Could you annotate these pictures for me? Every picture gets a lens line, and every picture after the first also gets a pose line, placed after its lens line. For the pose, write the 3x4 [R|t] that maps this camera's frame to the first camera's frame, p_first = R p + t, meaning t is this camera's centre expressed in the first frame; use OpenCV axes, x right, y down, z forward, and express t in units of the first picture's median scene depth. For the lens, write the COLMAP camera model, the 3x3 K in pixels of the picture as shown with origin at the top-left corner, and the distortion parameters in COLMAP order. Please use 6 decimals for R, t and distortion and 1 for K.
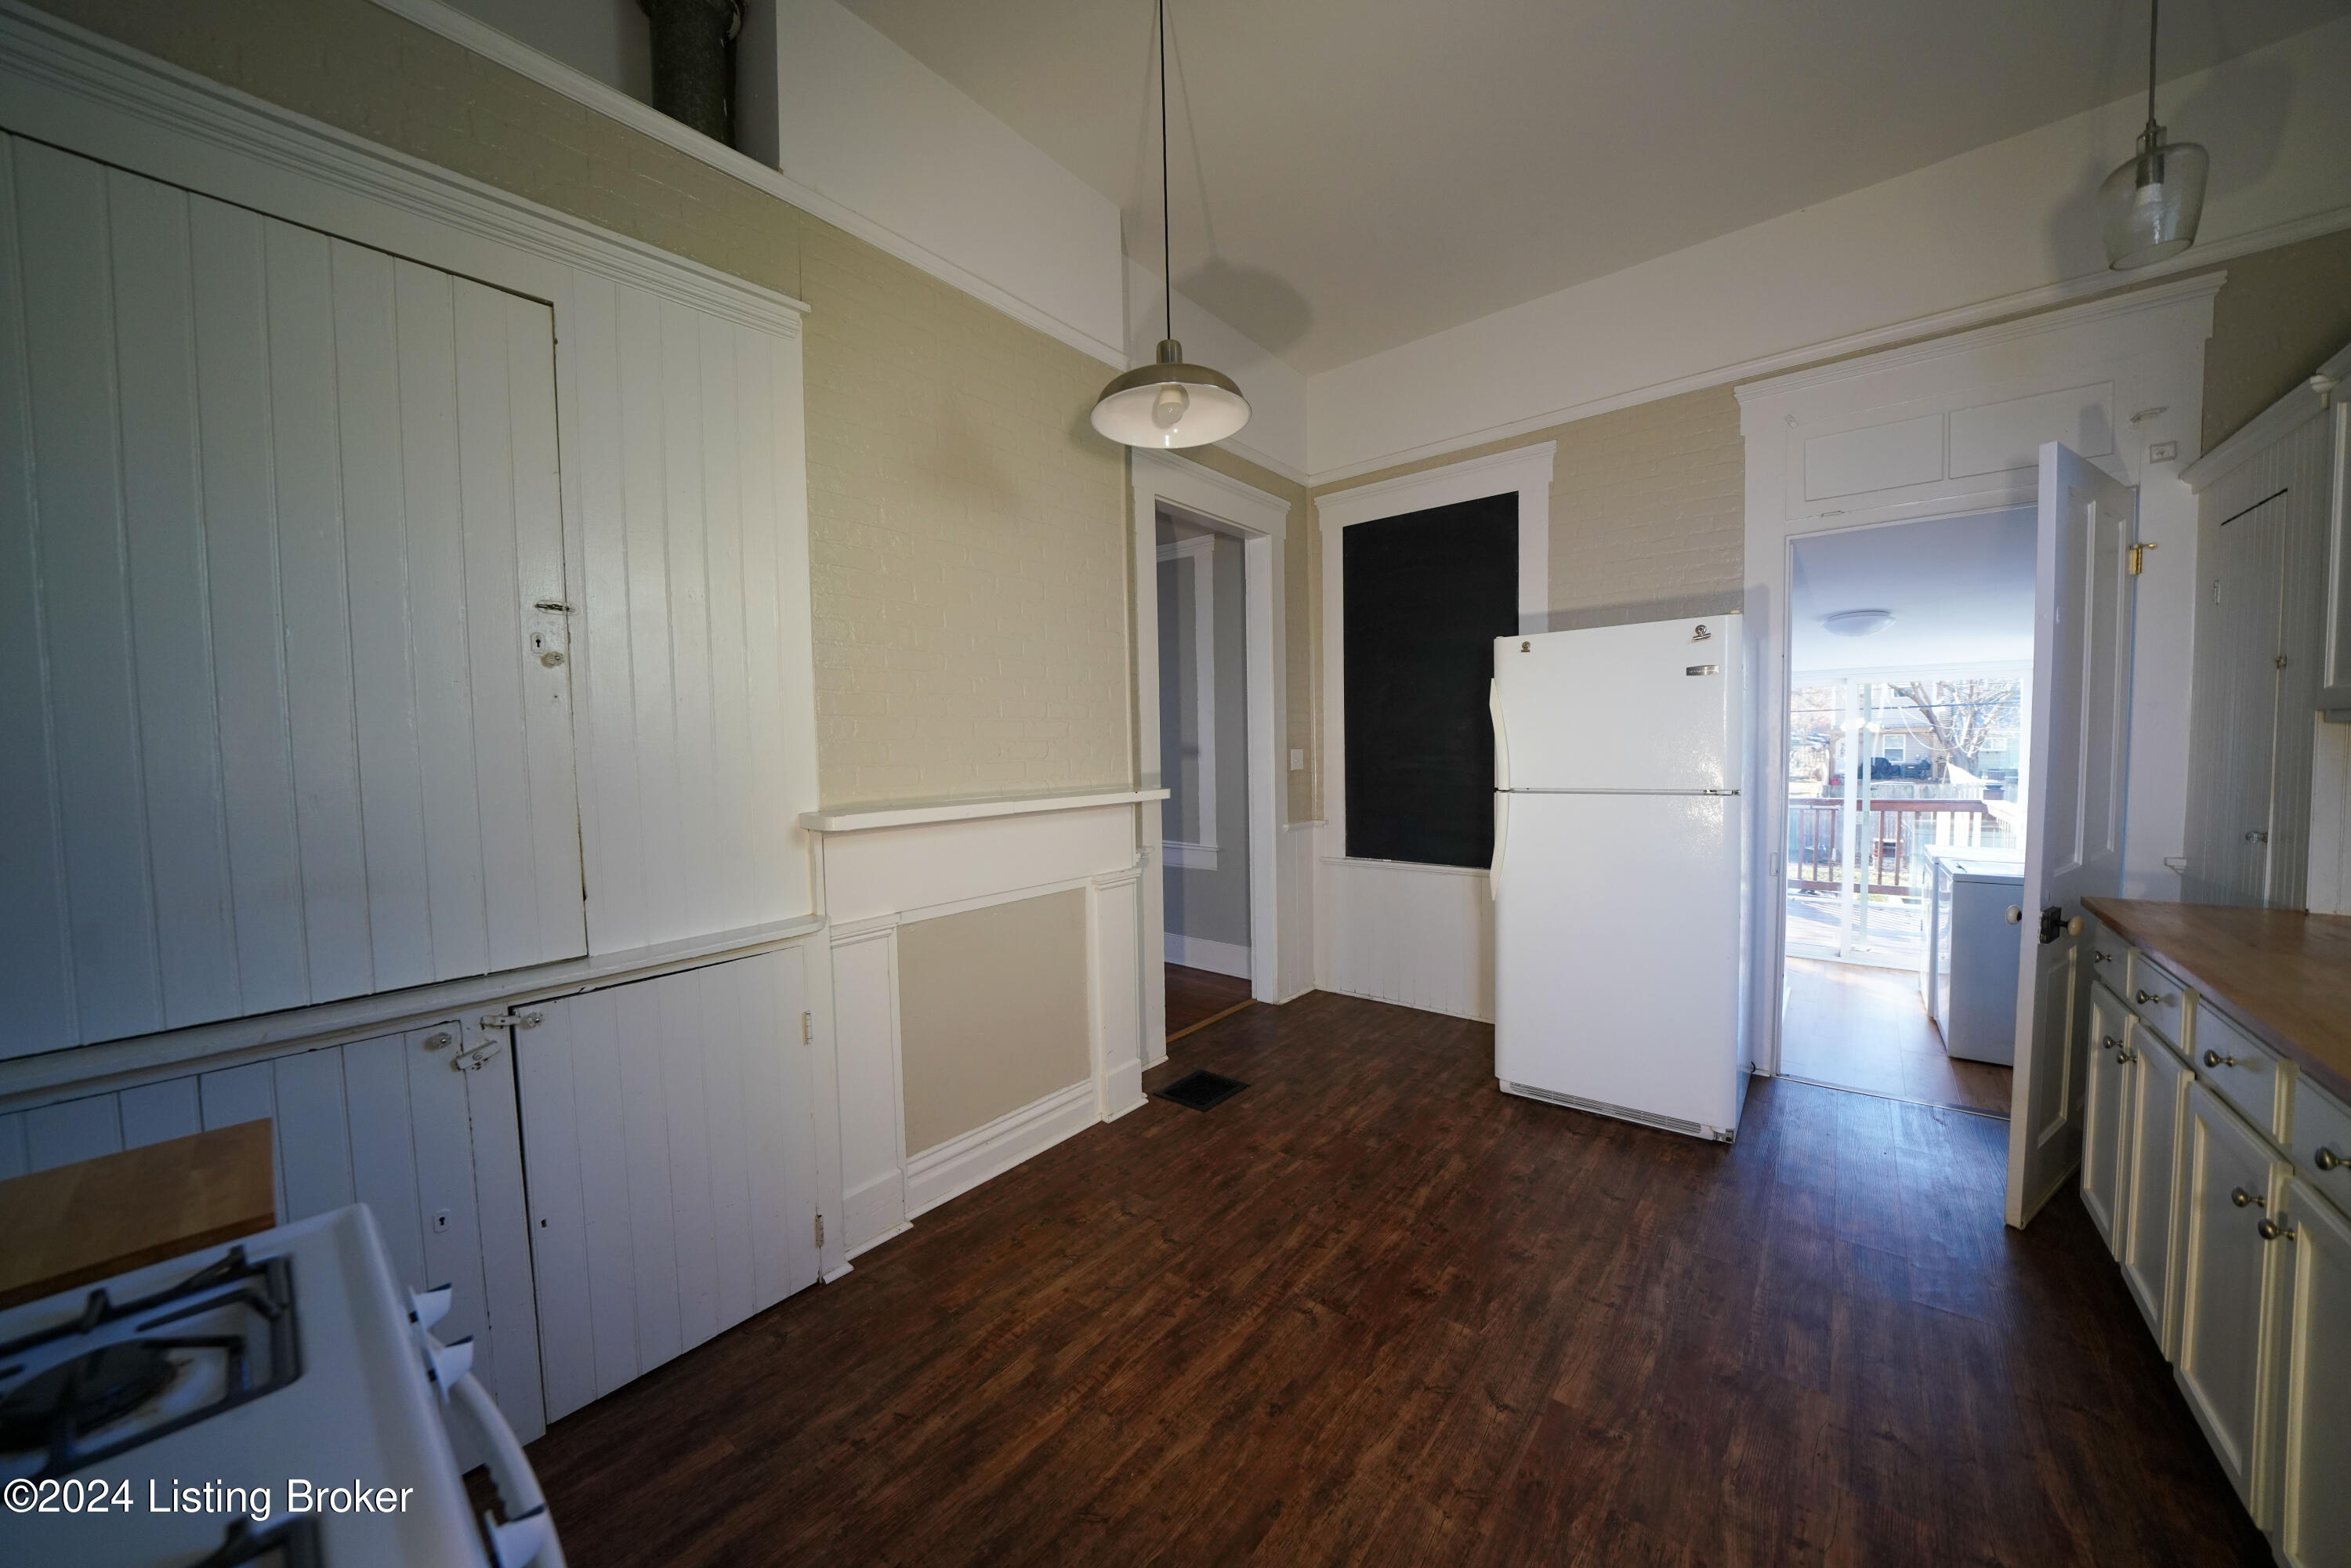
lens RADIAL K [[817.2, 0, 1168.1], [0, 817.2, 788.8], [0, 0, 1]] dist [-0.021063, 0.000131]
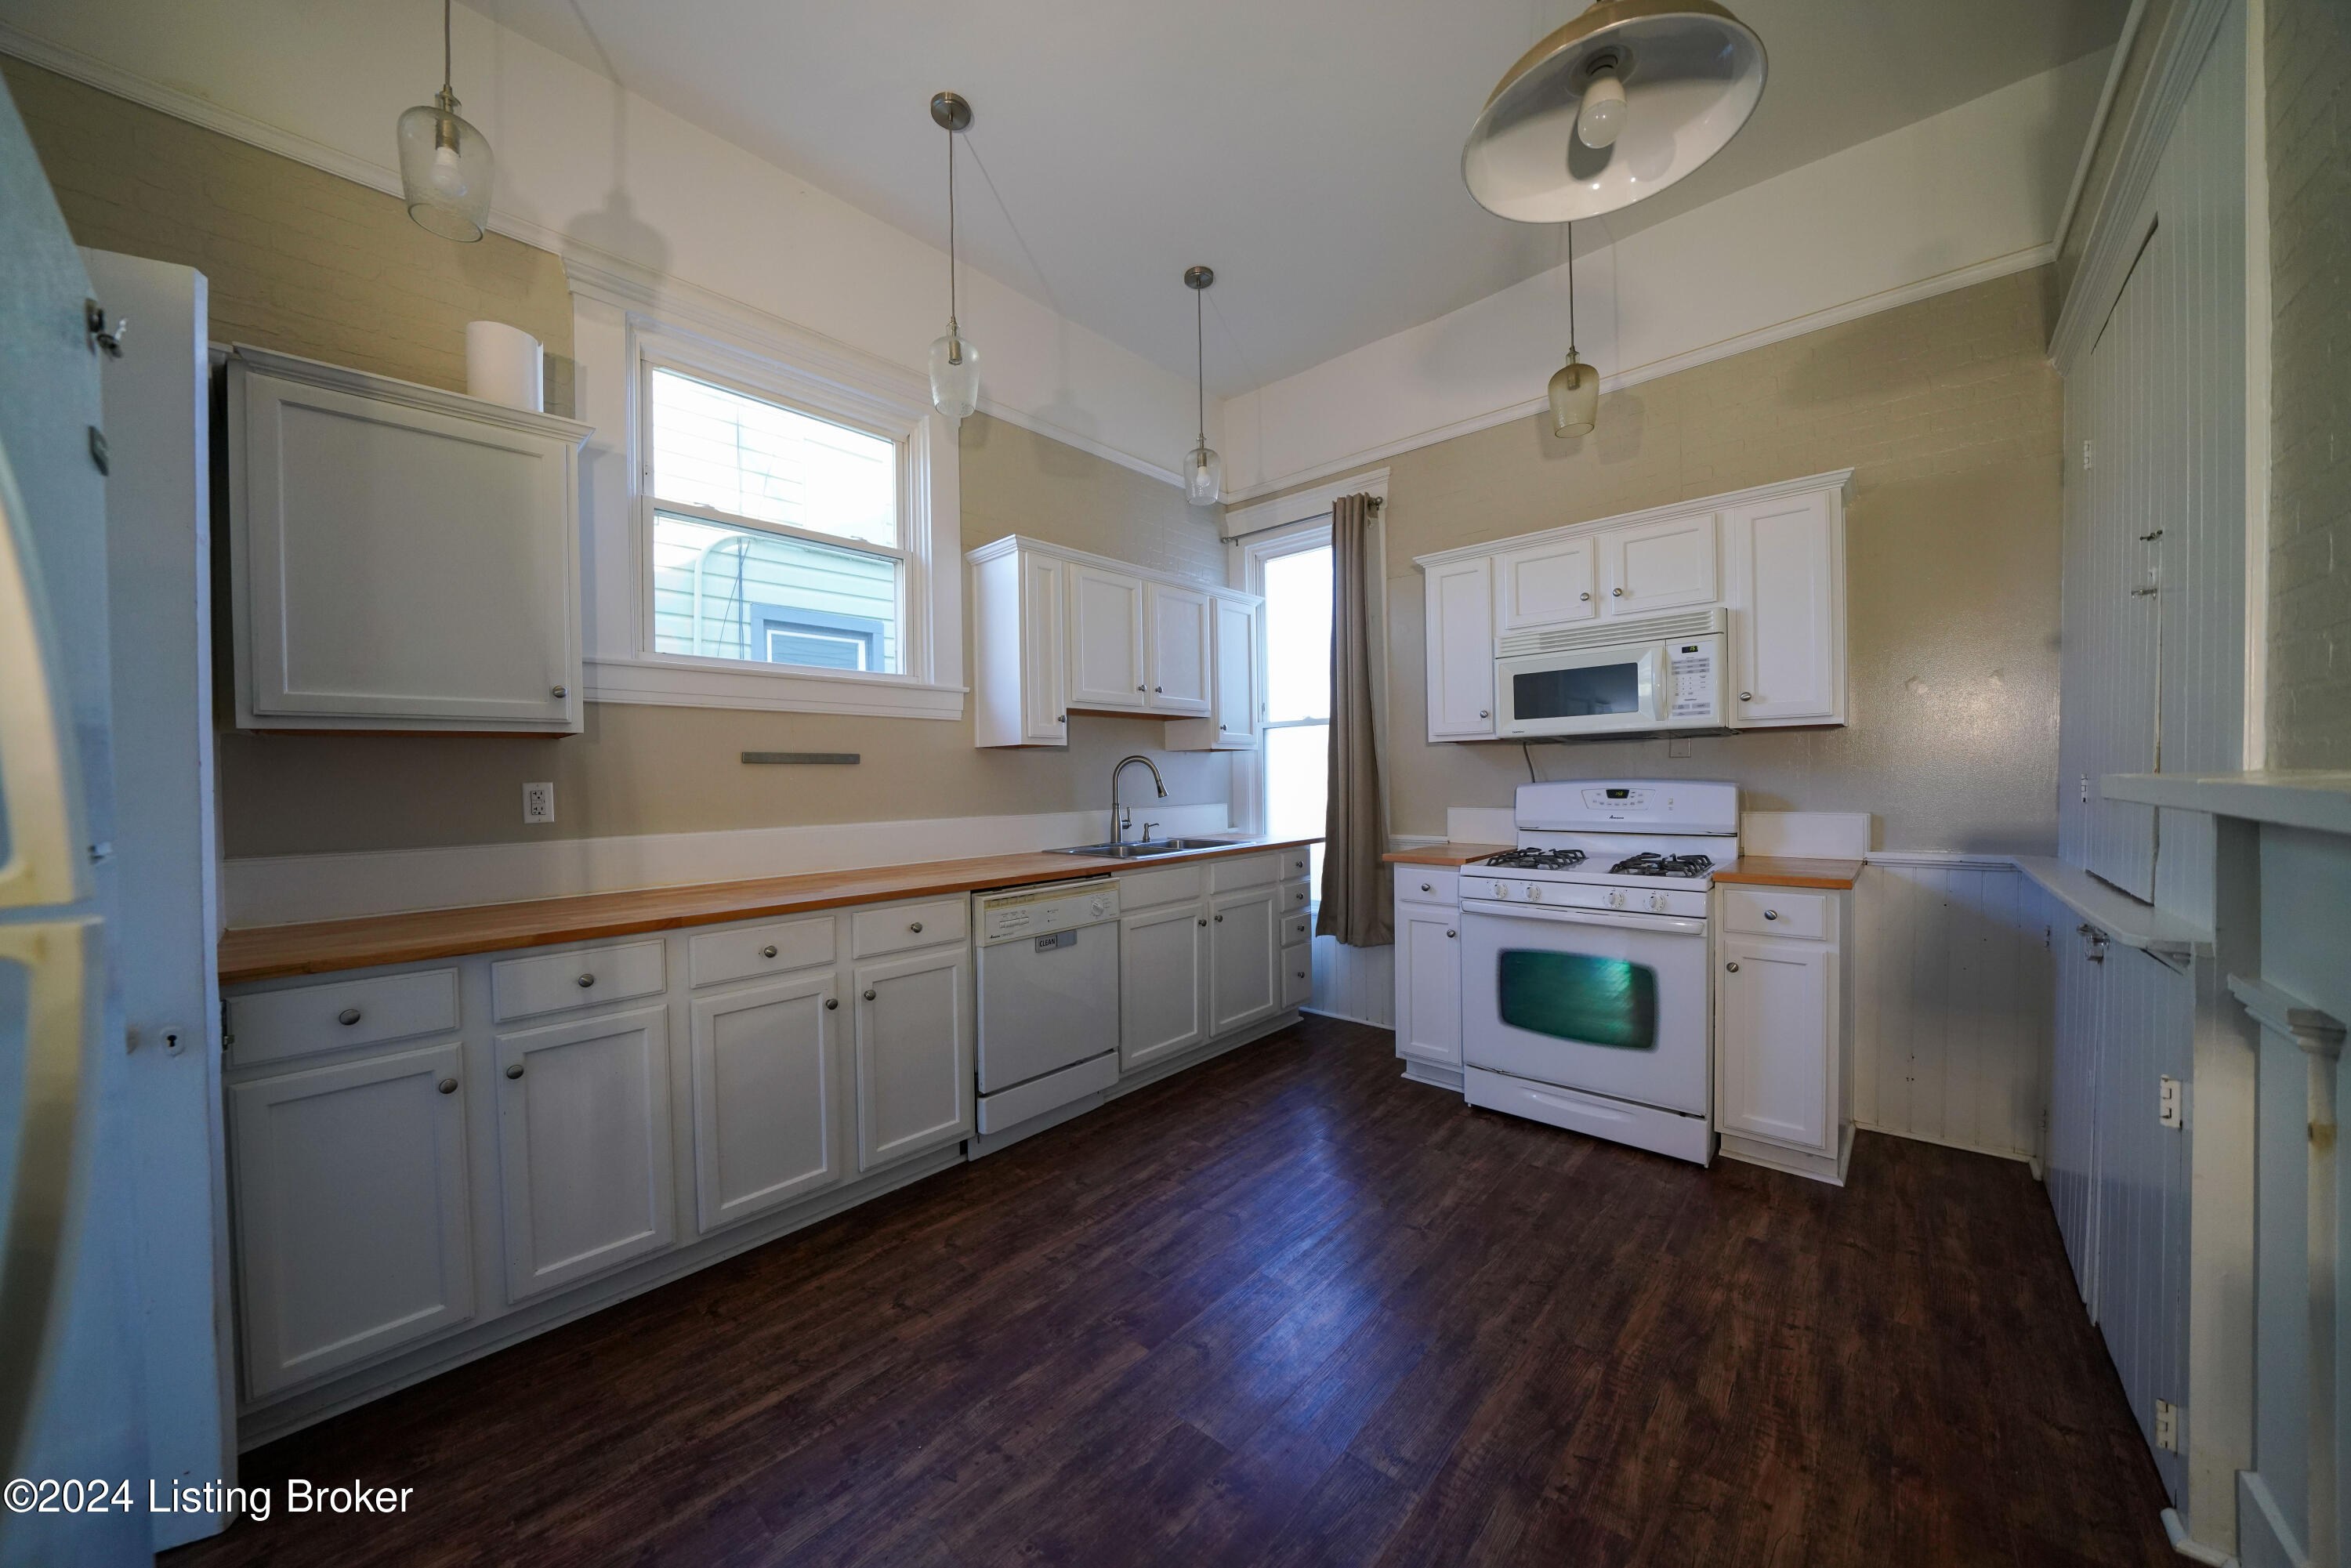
lens RADIAL K [[809.1, 0, 1154.7], [0, 809.1, 787.6], [0, 0, 1]] dist [-0.020180, 0.000572]
pose [[-0.997567, 0.036807, 0.059212, 0.327288], [0.040618, 0.997091, 0.064492, -0.031530], [-0.056666, 0.066740, -0.996160, 1.697221]]
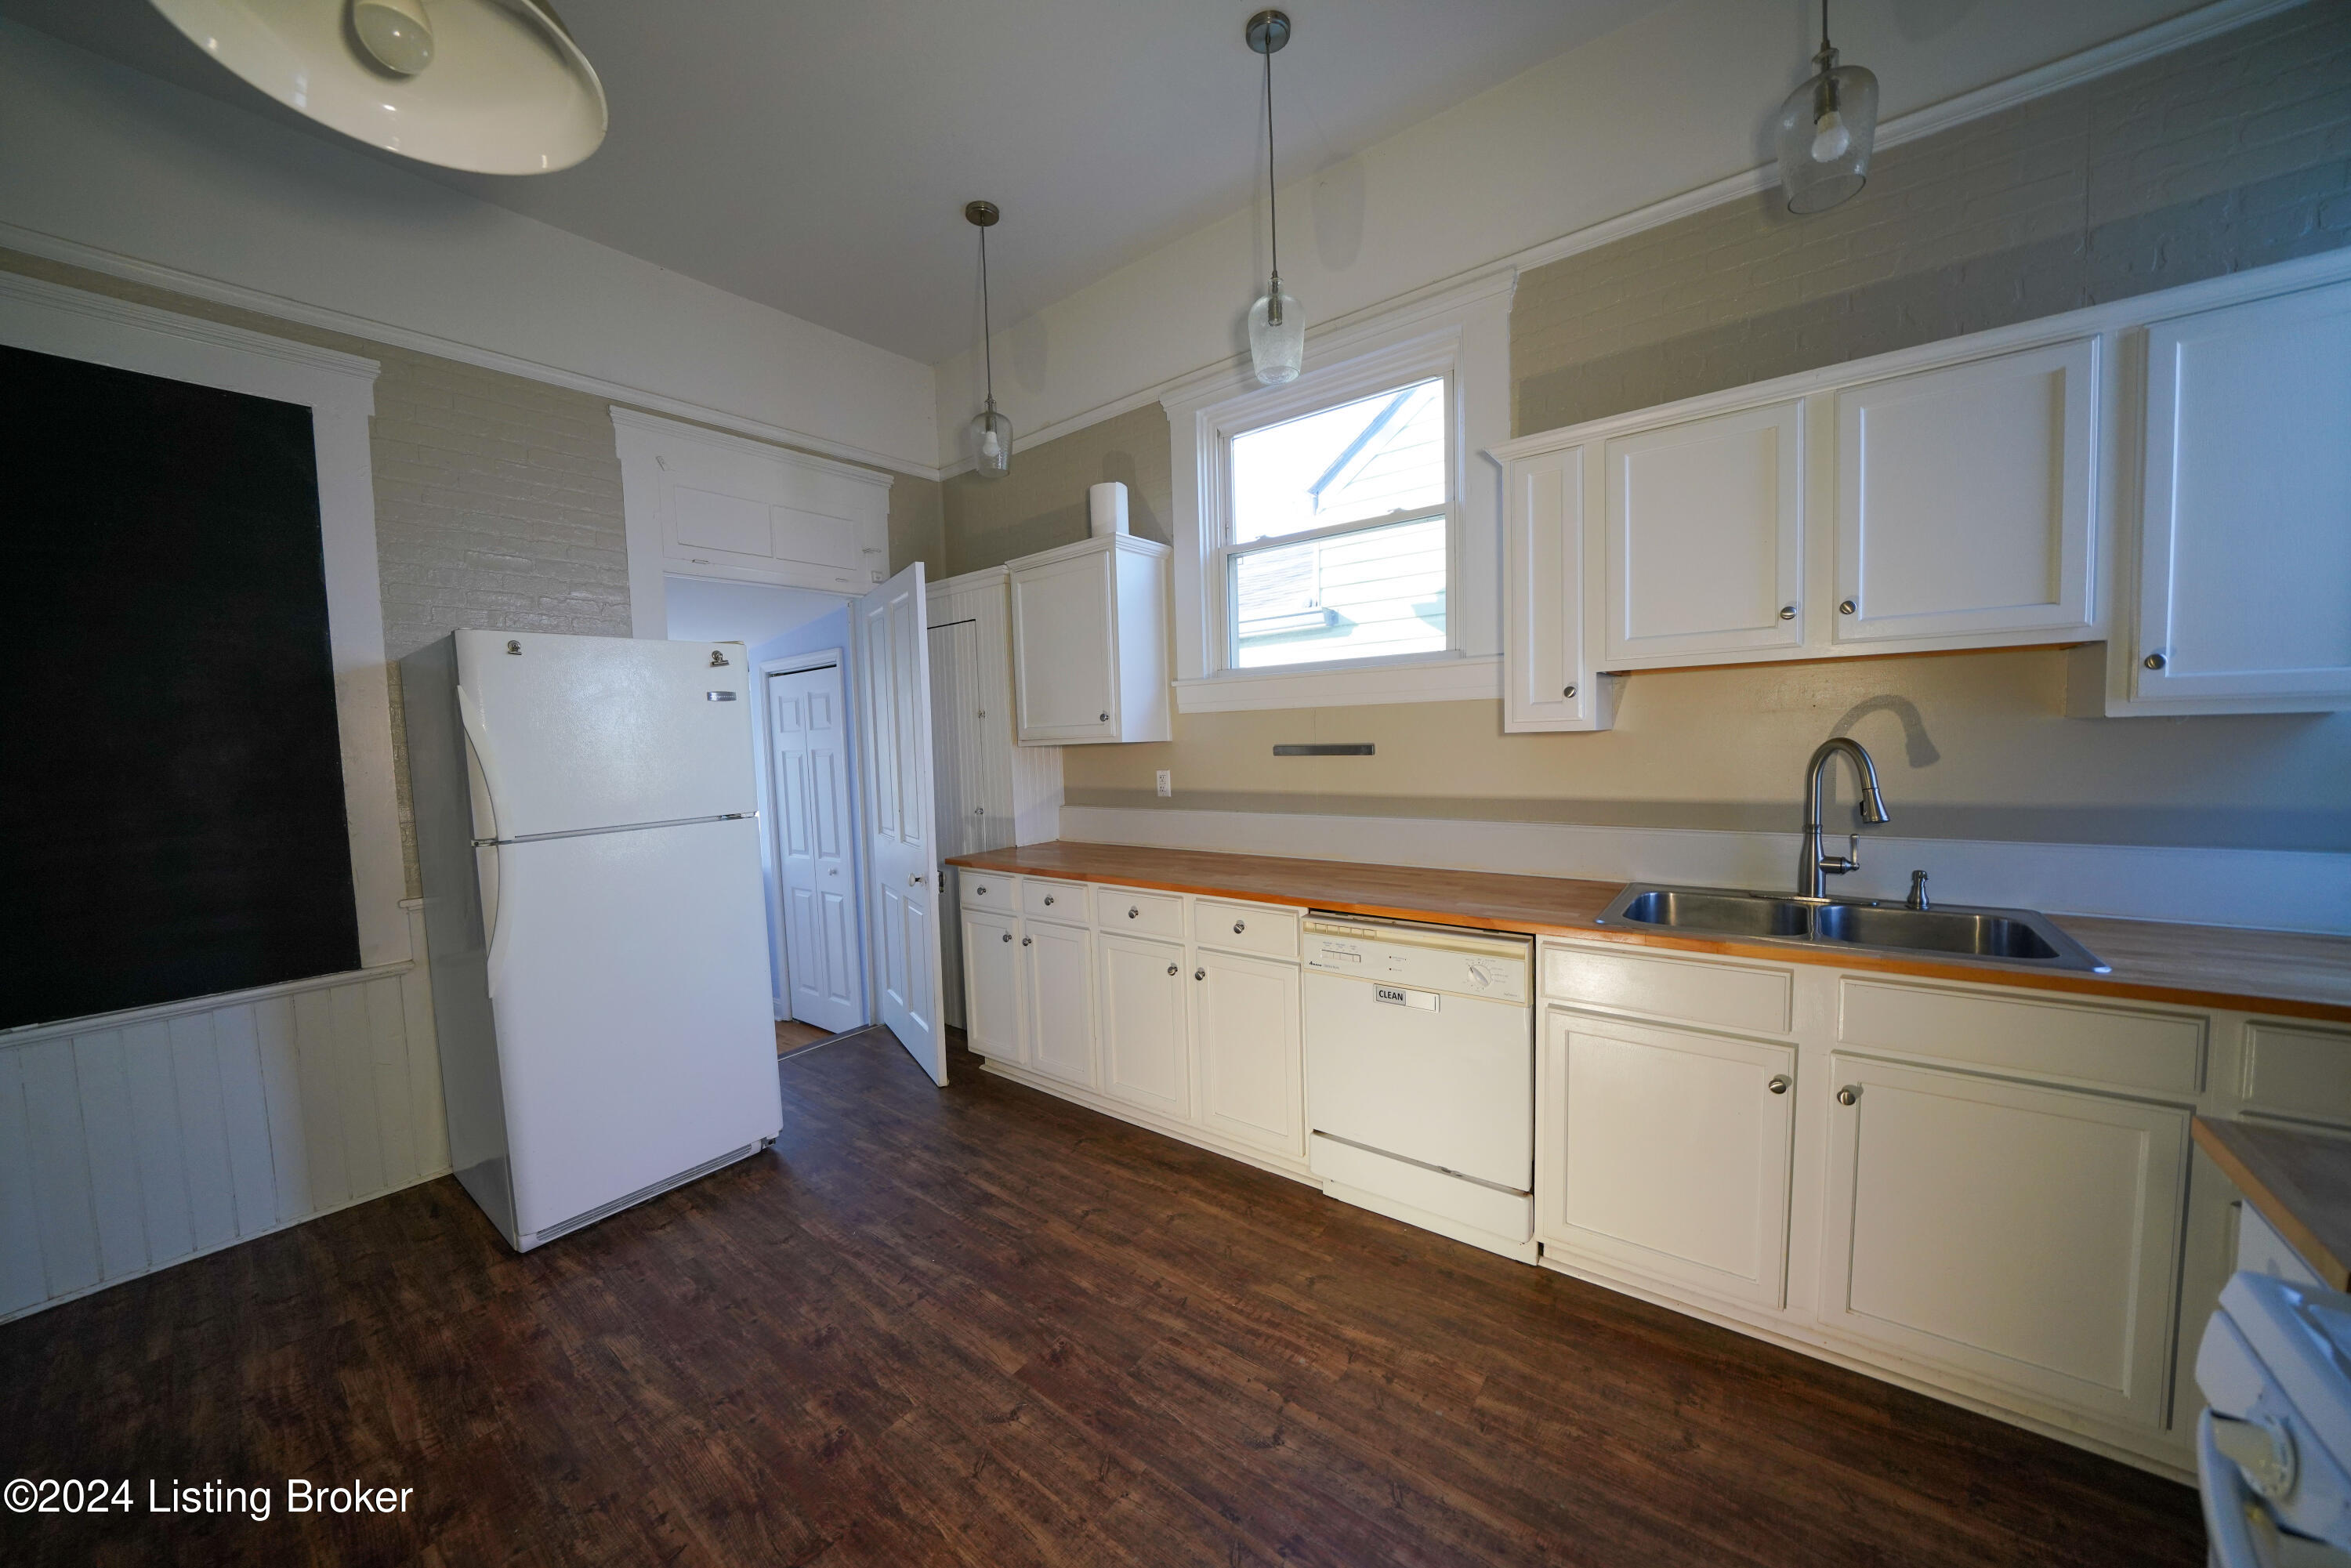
lens RADIAL K [[809.1, 0, 1154.7], [0, 809.1, 787.6], [0, 0, 1]] dist [-0.020180, 0.000572]
pose [[-0.024238, -0.041333, 0.998851, -0.474234], [0.087397, 0.995232, 0.043304, -0.039256], [-0.995879, 0.088347, -0.020510, 0.653685]]
